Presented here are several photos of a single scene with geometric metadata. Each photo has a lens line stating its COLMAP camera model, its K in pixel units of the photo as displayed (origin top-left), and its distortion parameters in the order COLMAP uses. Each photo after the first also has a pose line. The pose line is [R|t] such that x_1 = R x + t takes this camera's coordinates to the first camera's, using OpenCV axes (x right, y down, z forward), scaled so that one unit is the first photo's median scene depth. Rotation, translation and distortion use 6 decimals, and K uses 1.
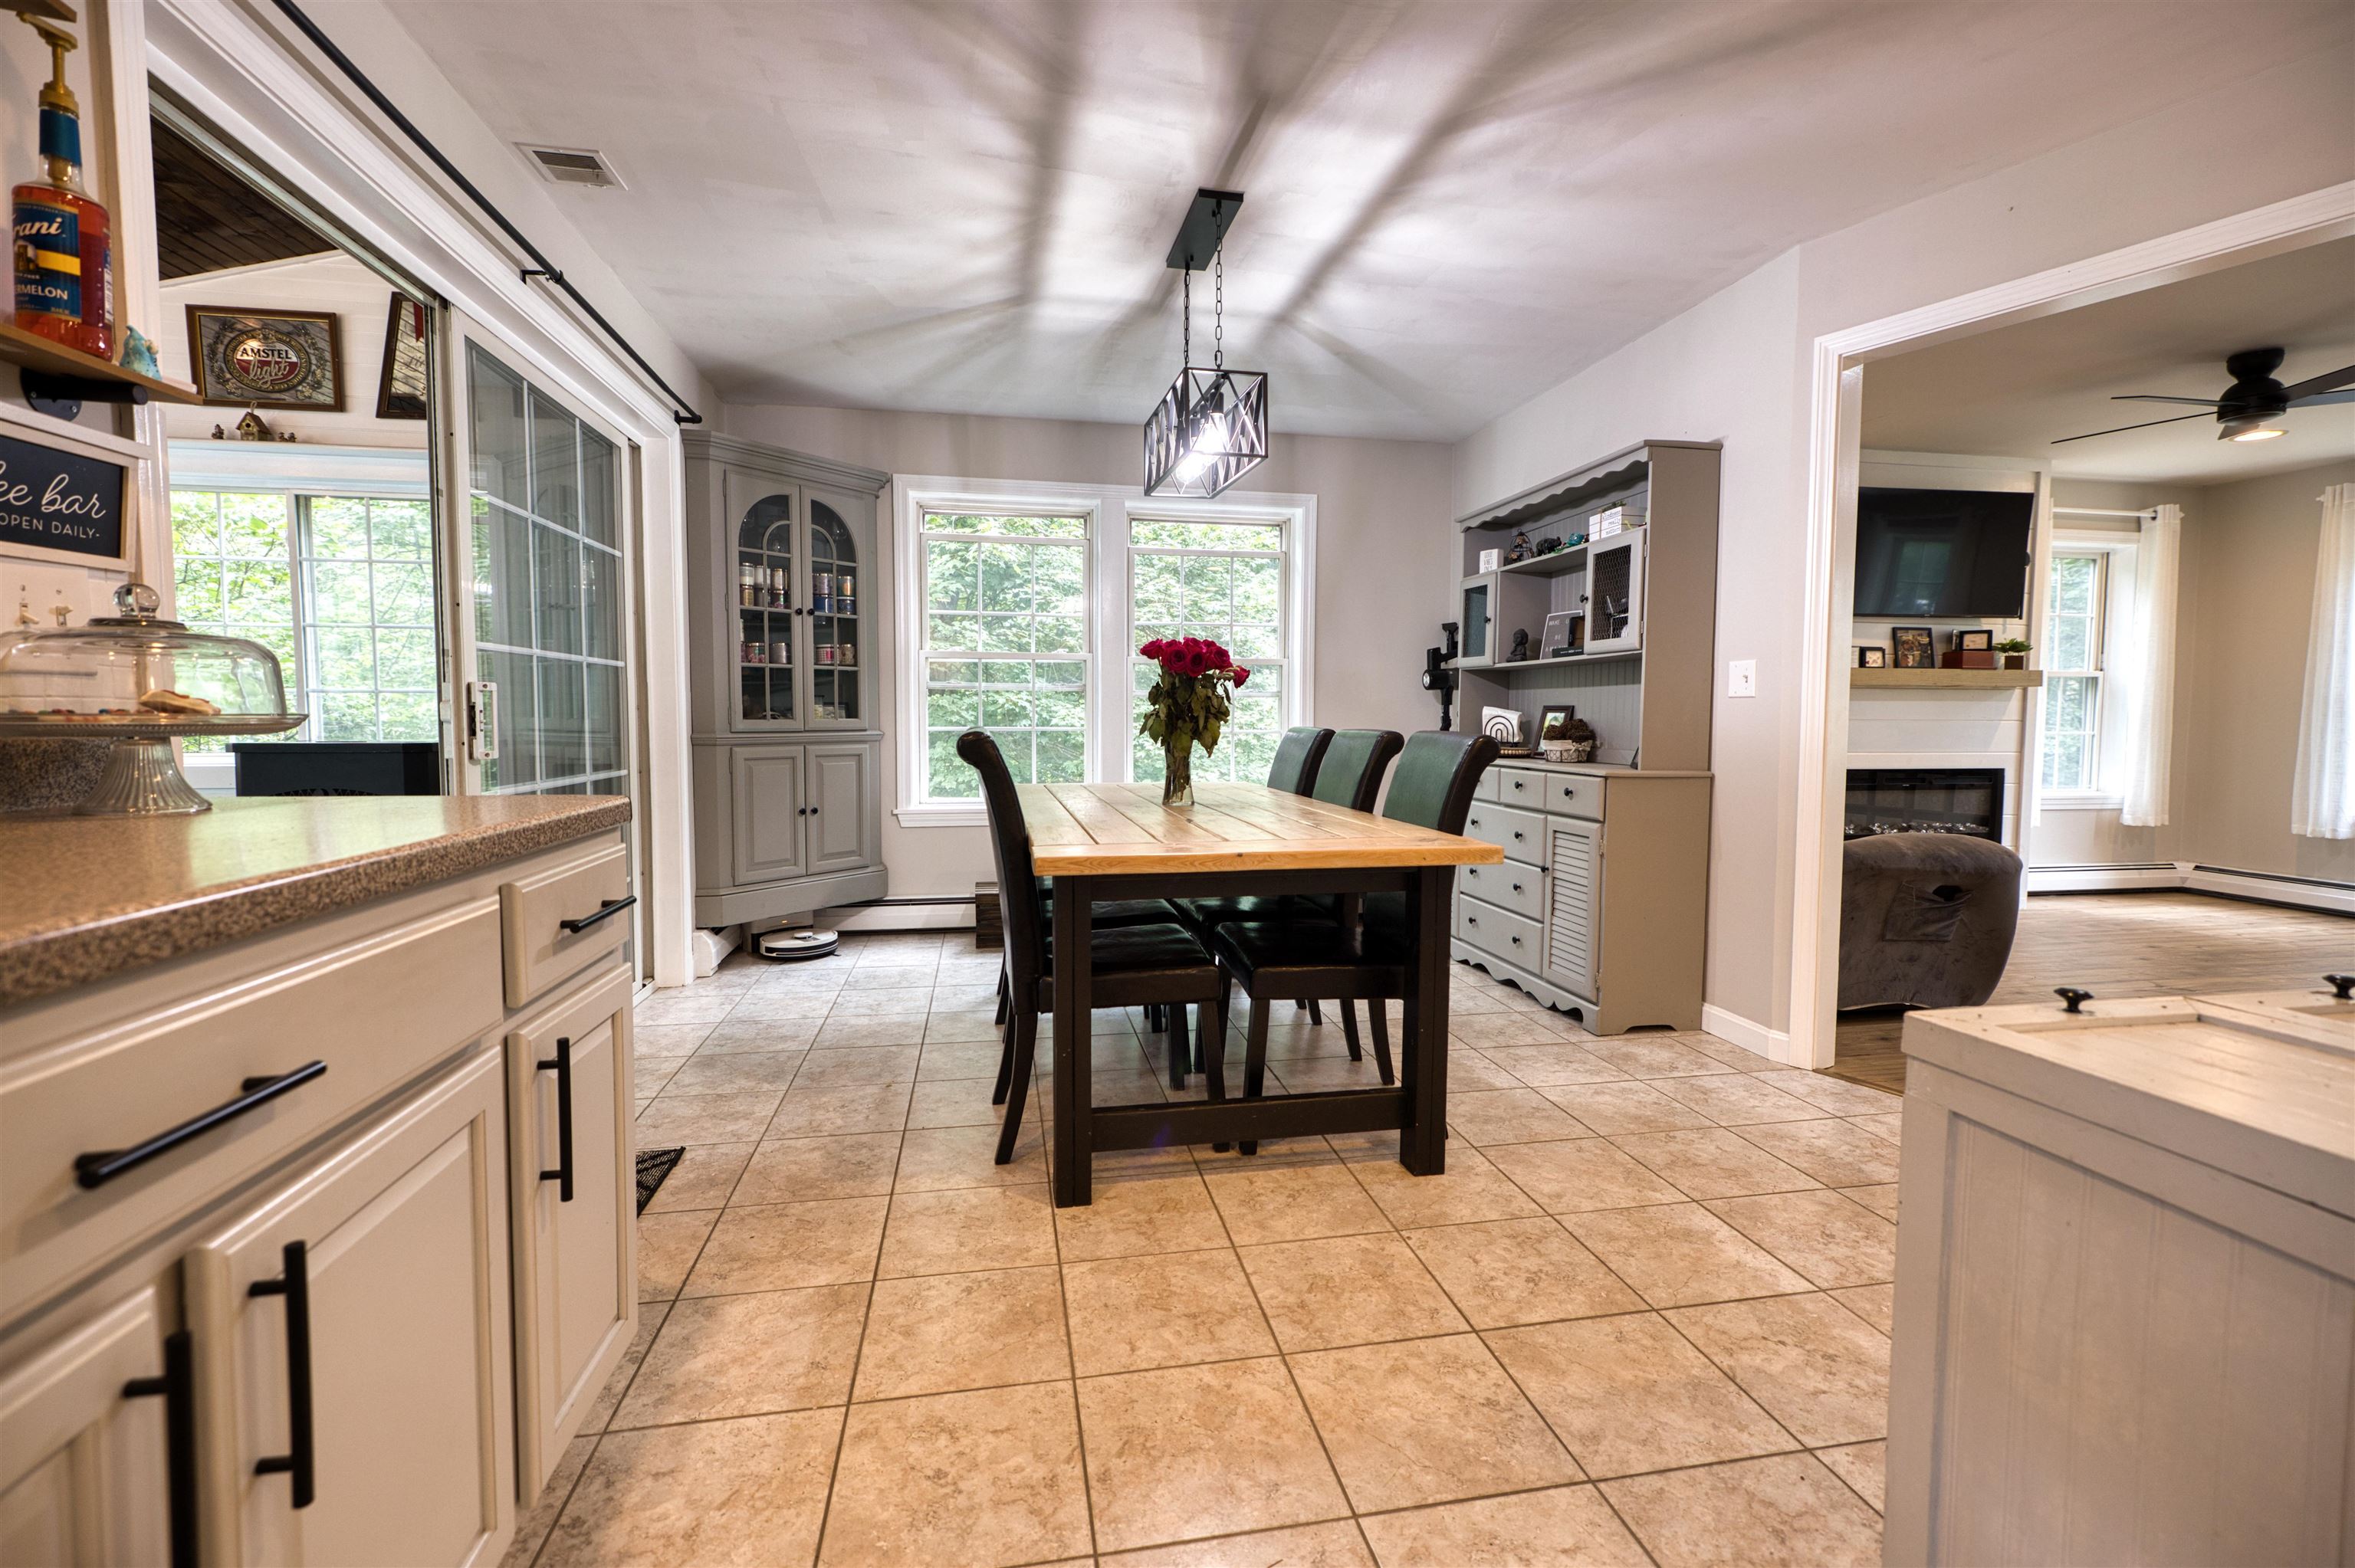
lens RADIAL K [[1015.0, 0, 1183.1], [0, 1015.0, 772.6], [0, 0, 1]] dist [0.001752, 0.000674]
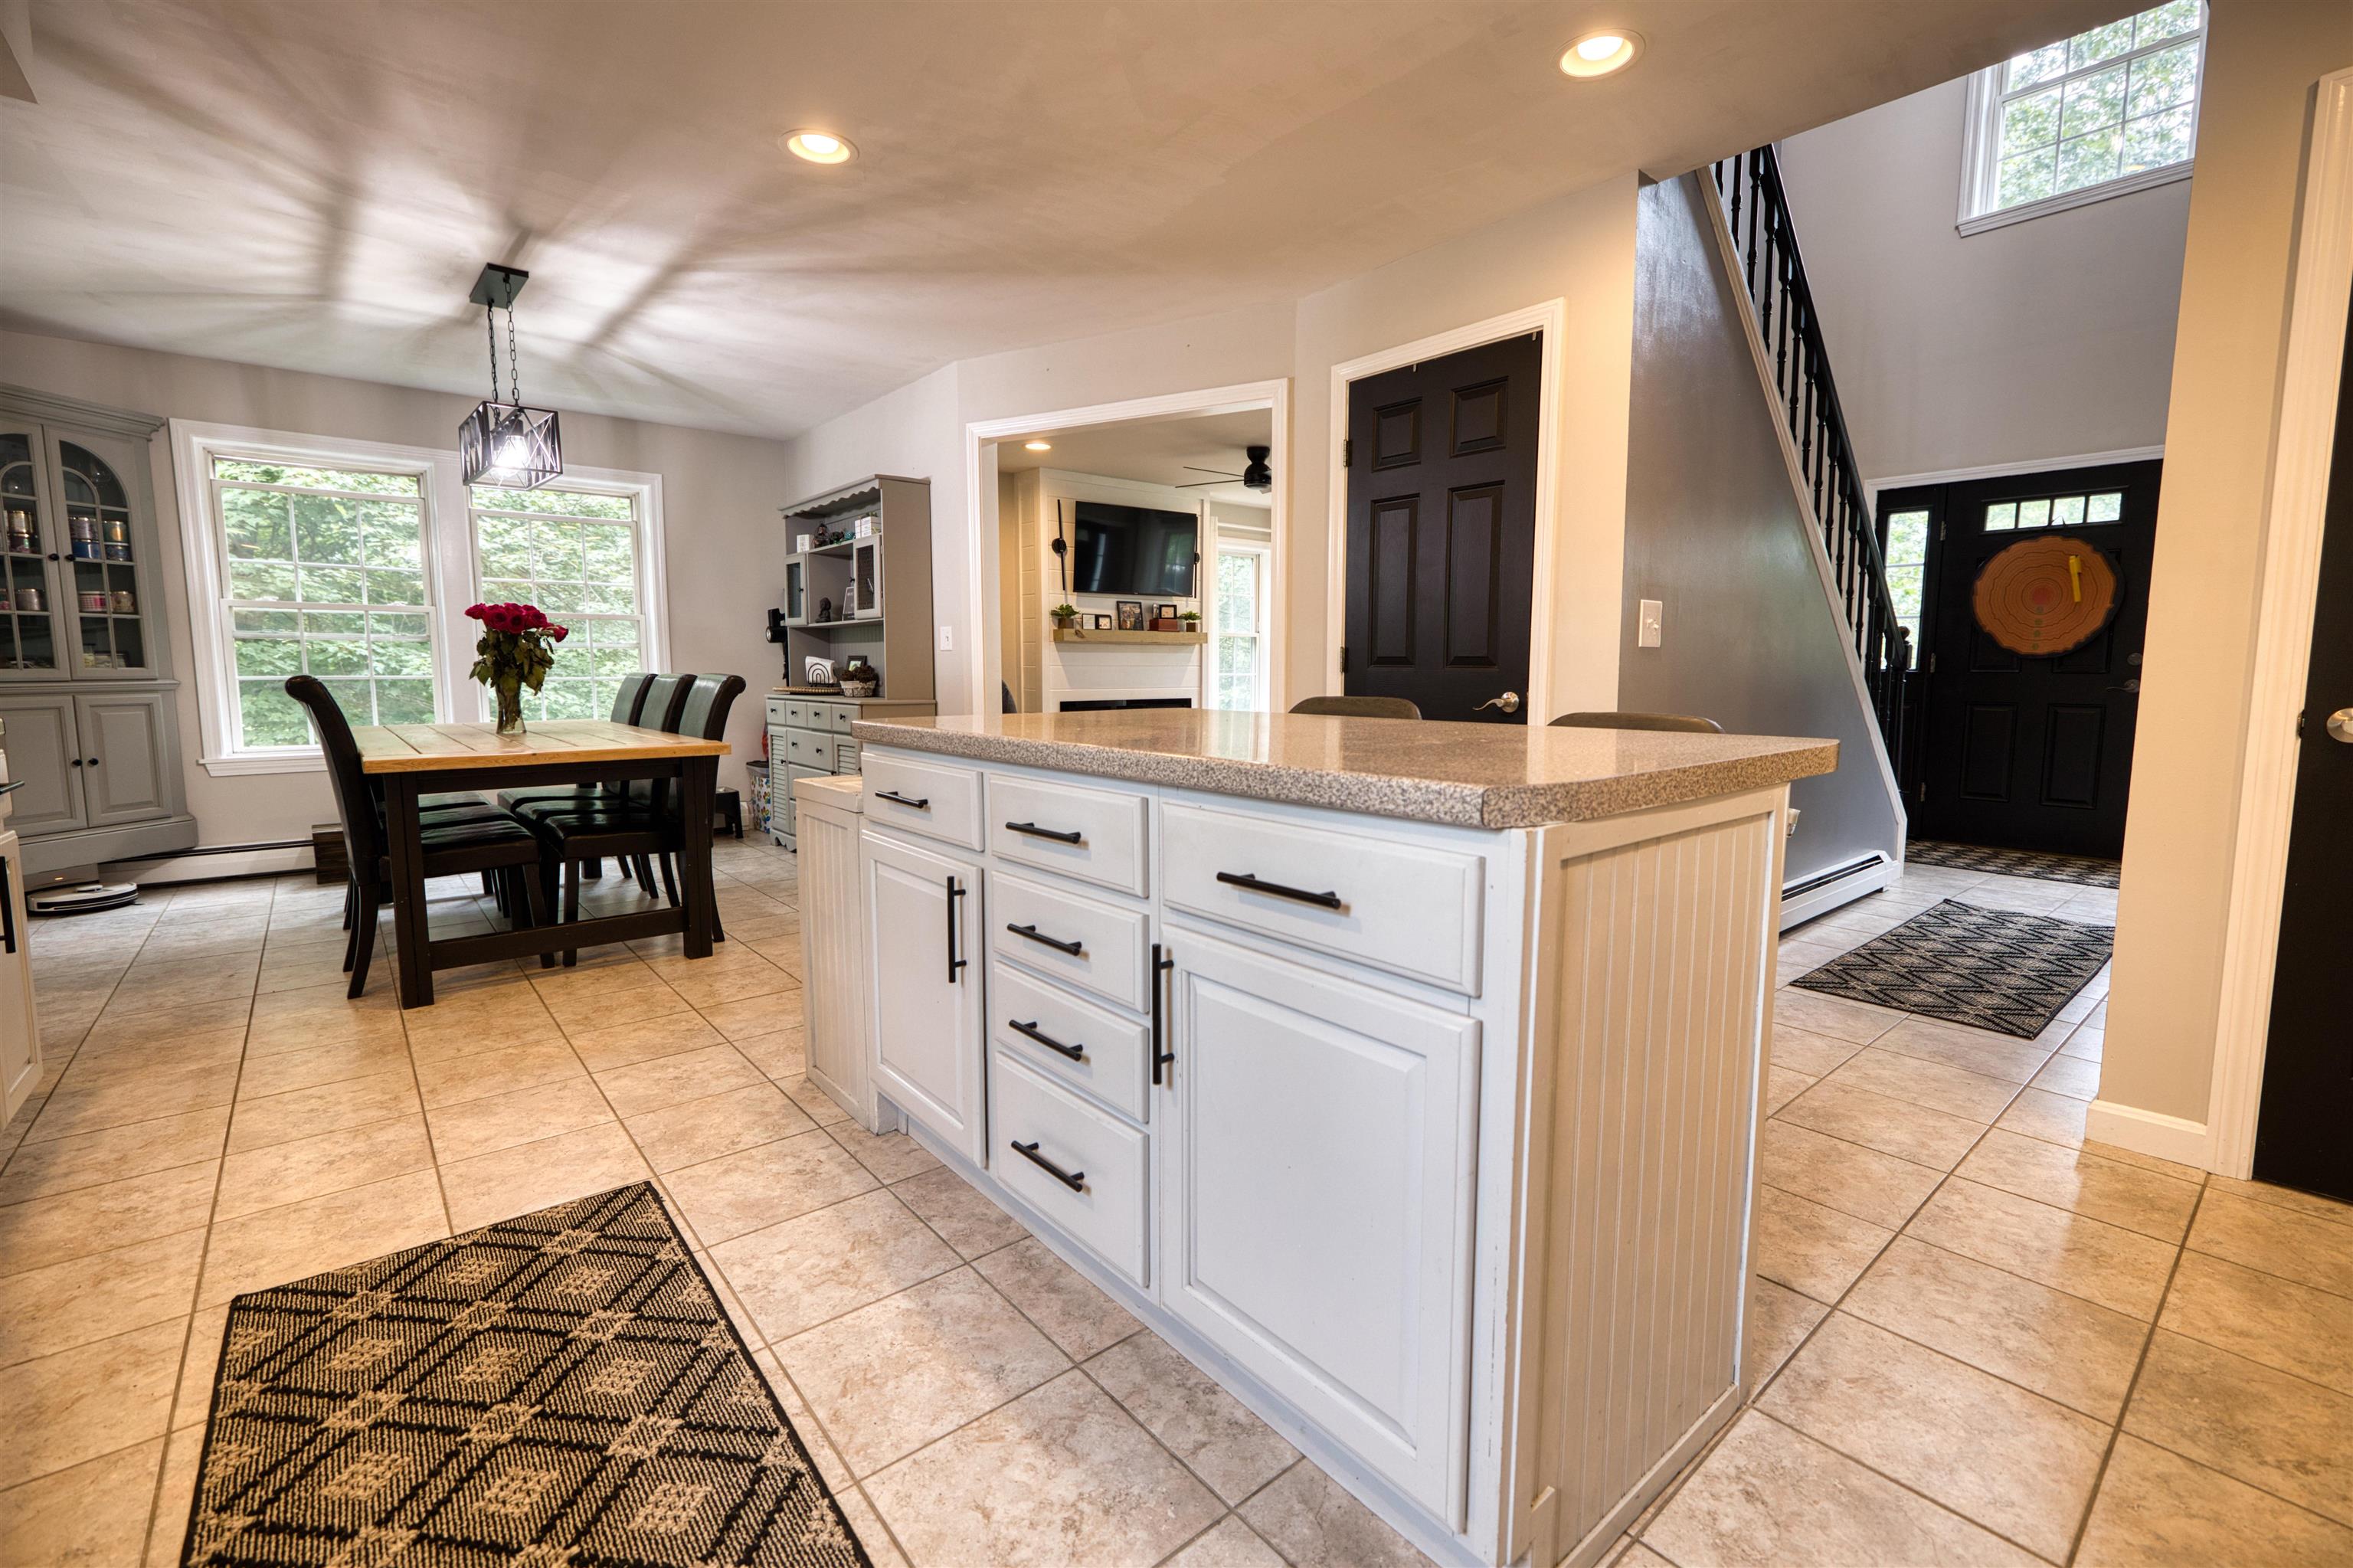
lens RADIAL K [[1014.3, 0, 1182.1], [0, 1014.3, 772.6], [0, 0, 1]] dist [0.001752, 0.000674]
pose [[0.870603, -0.055303, 0.488868, 0.085386], [0.030748, 0.997836, 0.058122, 0.027181], [-0.491024, -0.035569, 0.870419, -0.441753]]
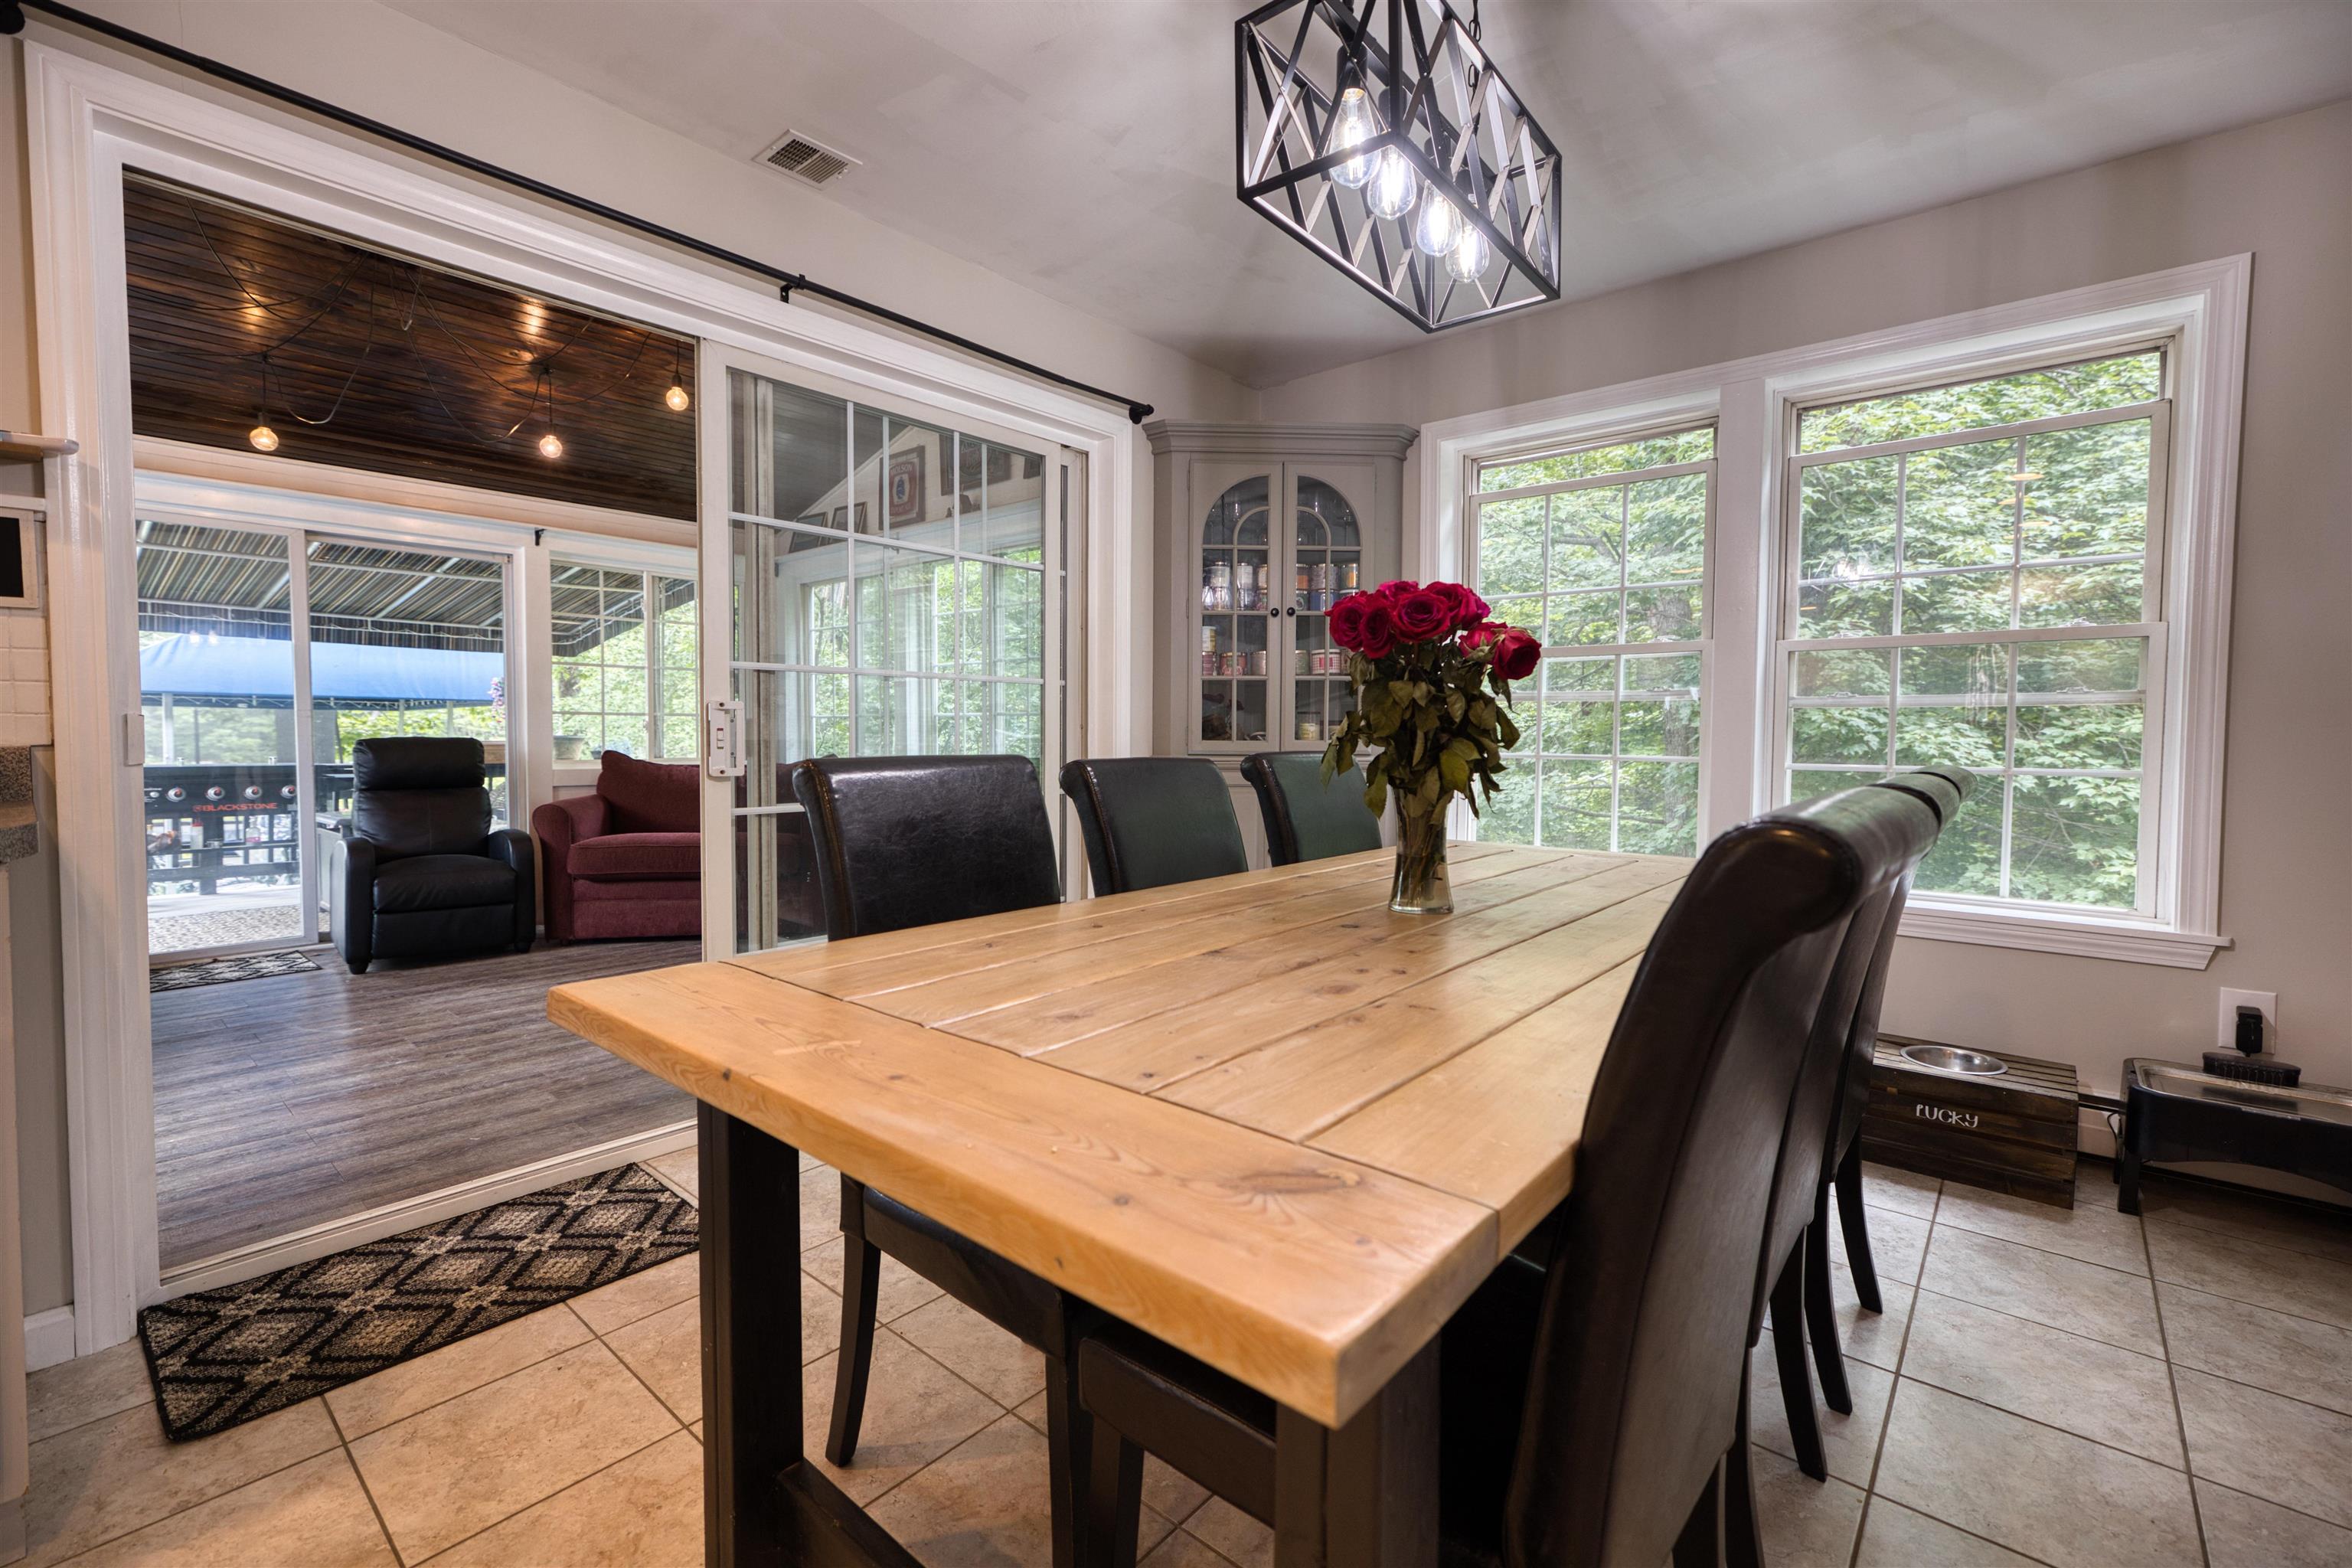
lens RADIAL K [[1011.5, 0, 1173.4], [0, 1011.5, 772.1], [0, 0, 1]] dist [-0.002146, 0.000107]
pose [[0.621354, 0.031284, -0.782905, 0.260551], [-0.049049, 0.998796, 0.000984, -0.027071], [0.781993, 0.037789, 0.622140, 0.482263]]
